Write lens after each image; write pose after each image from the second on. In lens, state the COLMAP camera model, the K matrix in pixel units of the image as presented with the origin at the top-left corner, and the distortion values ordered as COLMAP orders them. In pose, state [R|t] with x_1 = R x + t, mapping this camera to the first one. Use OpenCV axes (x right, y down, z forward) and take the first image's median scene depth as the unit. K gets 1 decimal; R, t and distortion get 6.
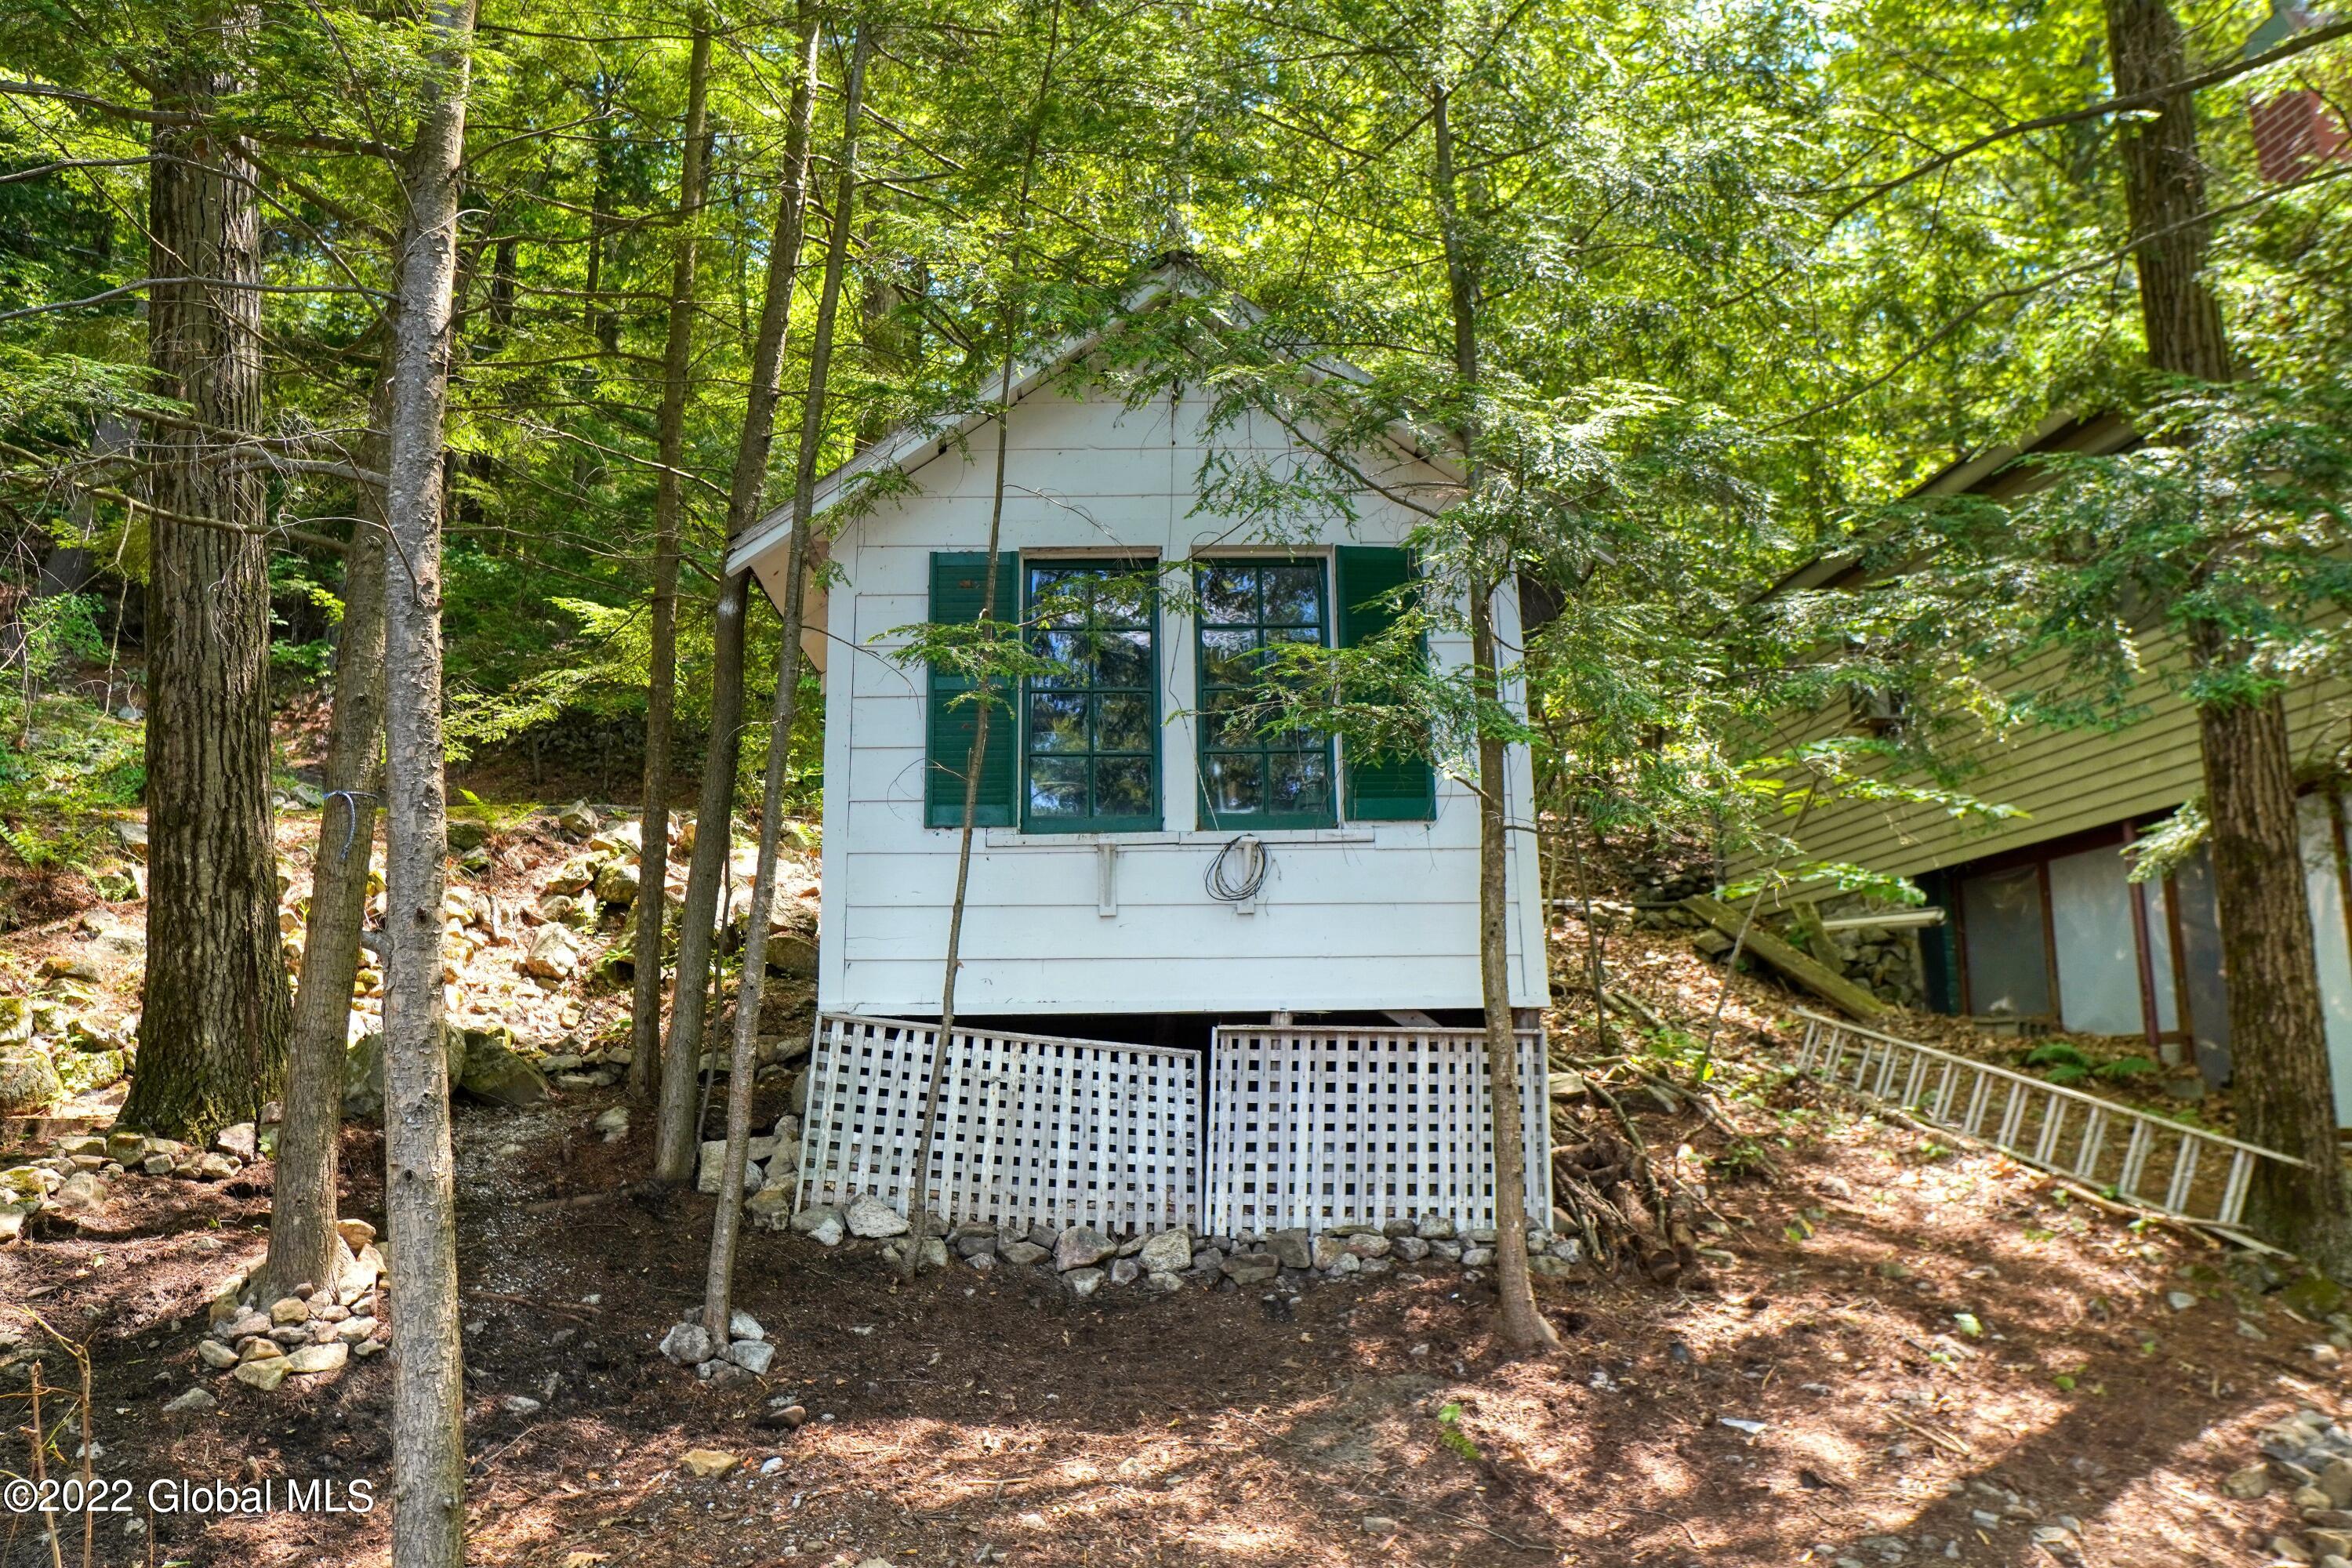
lens RADIAL K [[1639.3, 0, 1176.0], [0, 1639.3, 784.0], [0, 0, 1]] dist [-0.055270, 0.003237]
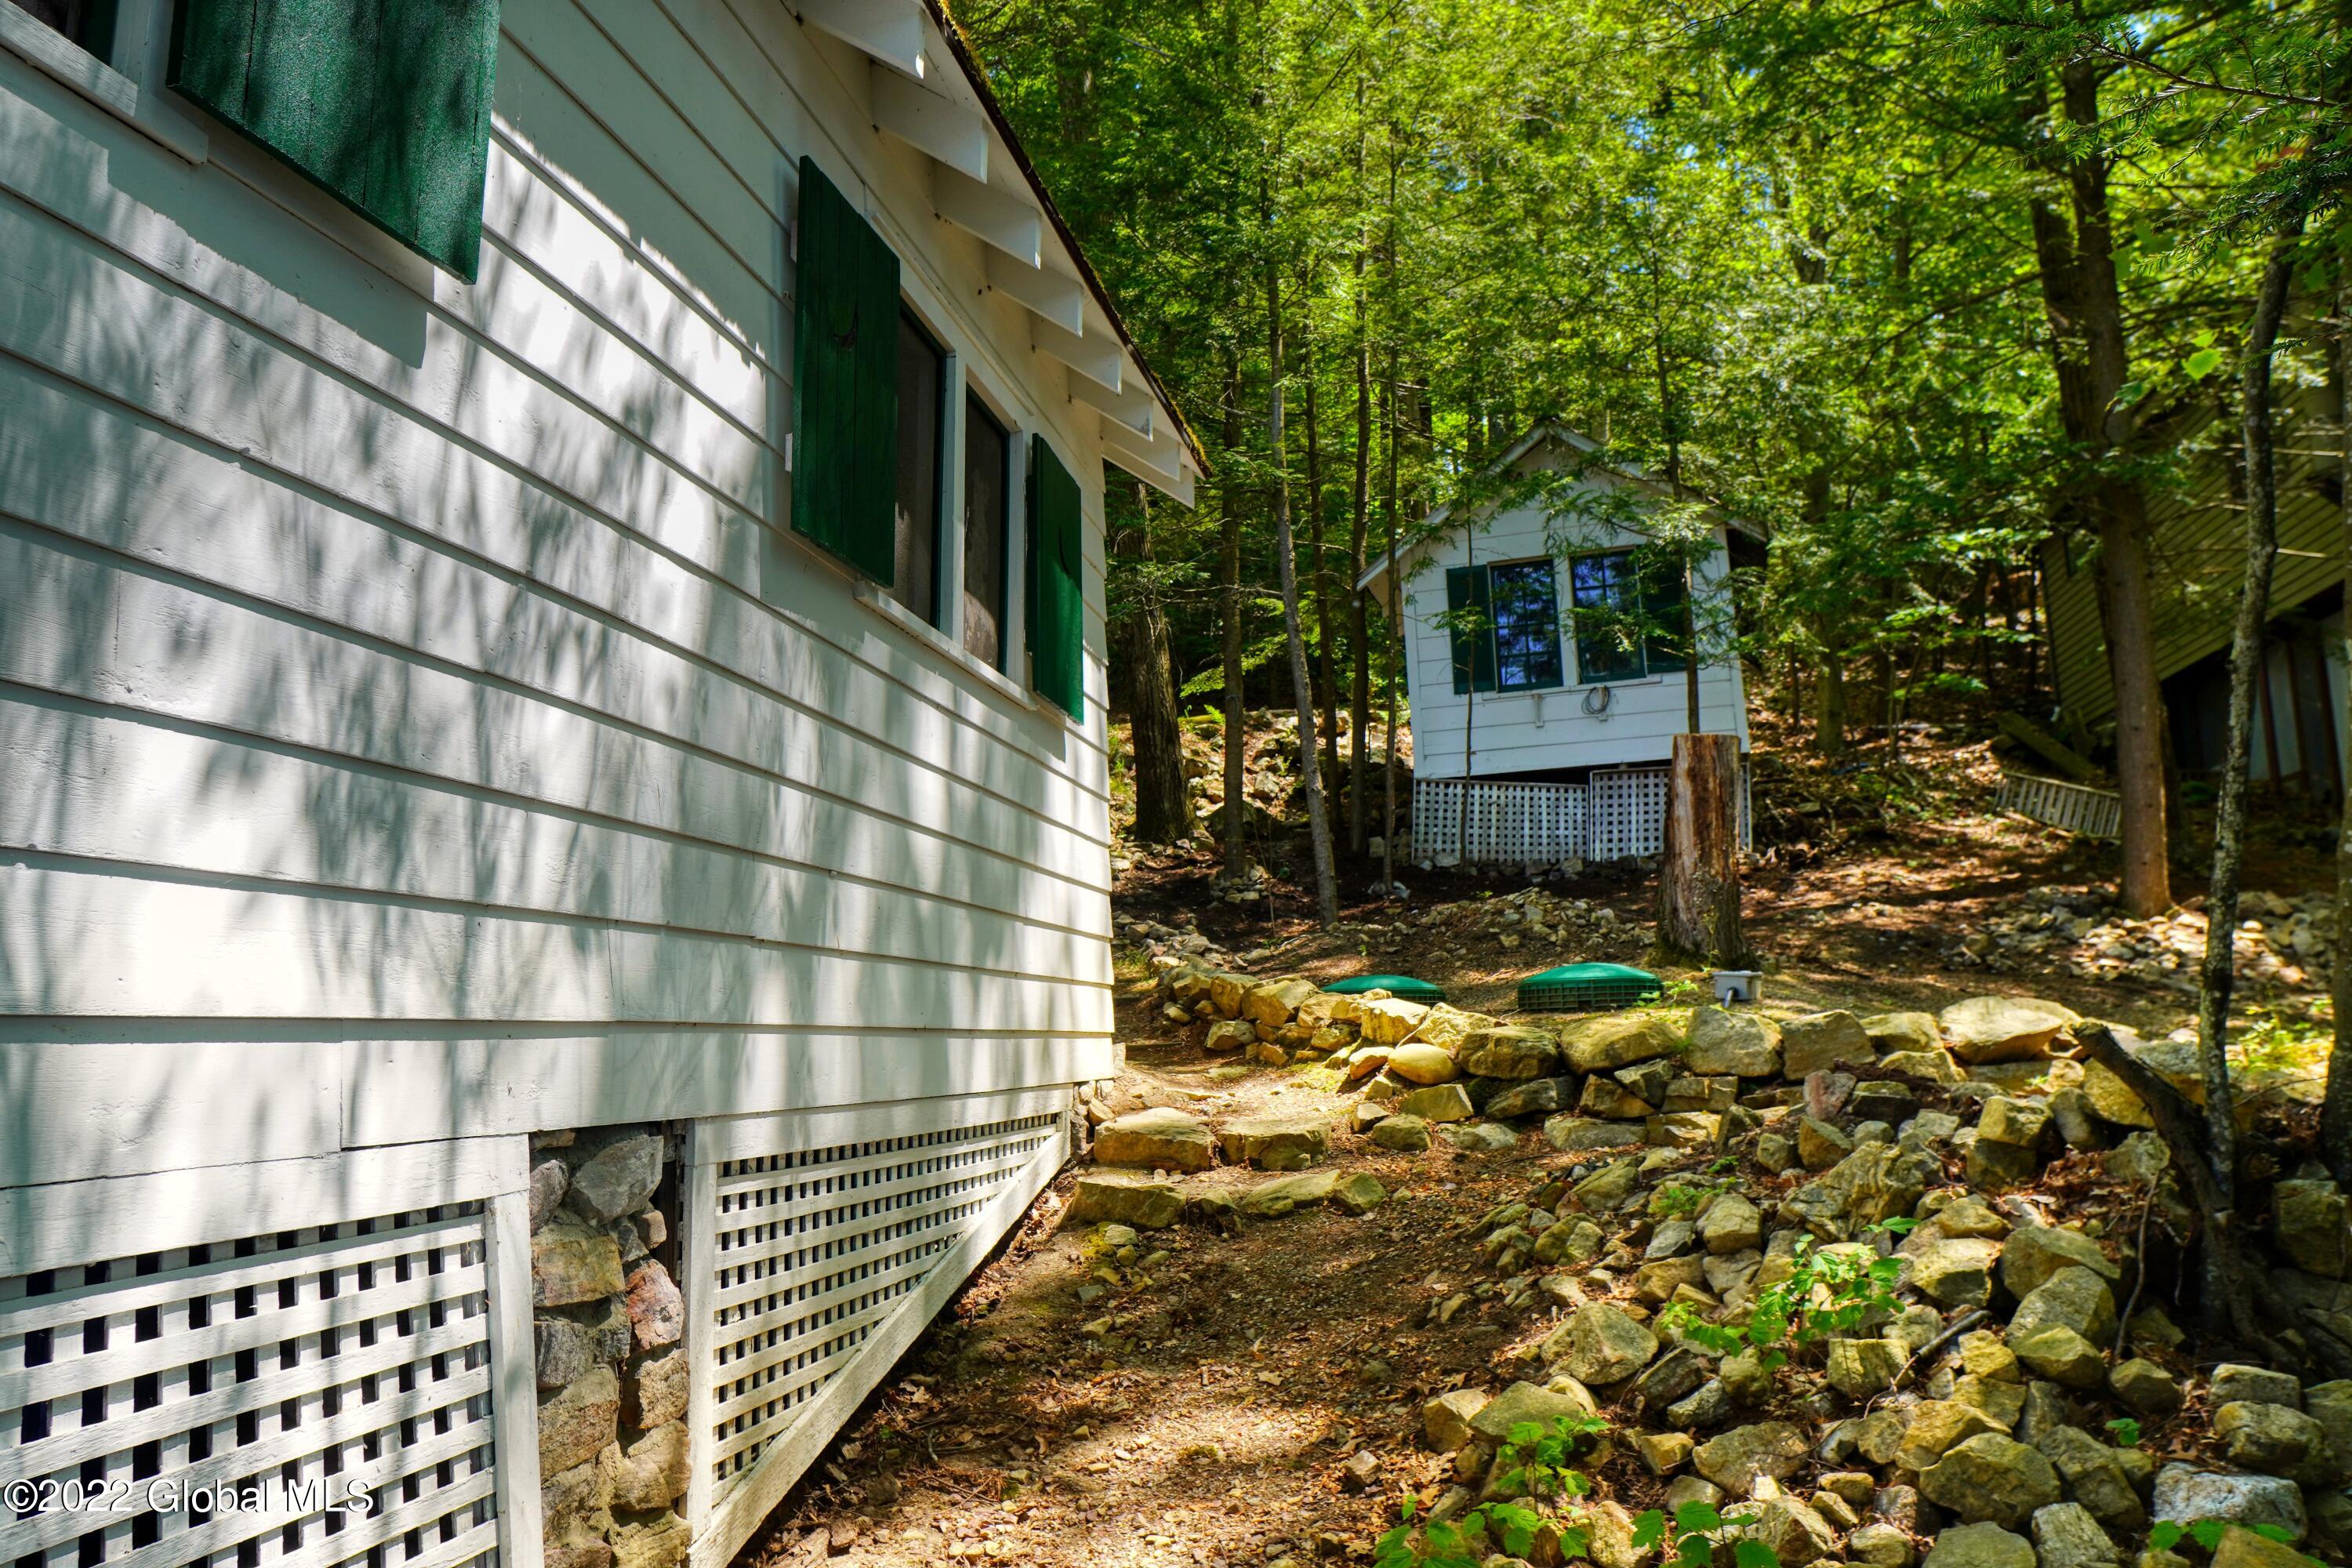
lens RADIAL K [[1639.3, 0, 1176.0], [0, 1639.3, 784.0], [0, 0, 1]] dist [-0.055270, 0.003237]
pose [[0.941276, -0.072072, -0.329856, 0.222770], [0.089778, 0.995208, 0.038741, 0.028134], [0.325483, -0.066079, 0.943236, -1.273257]]
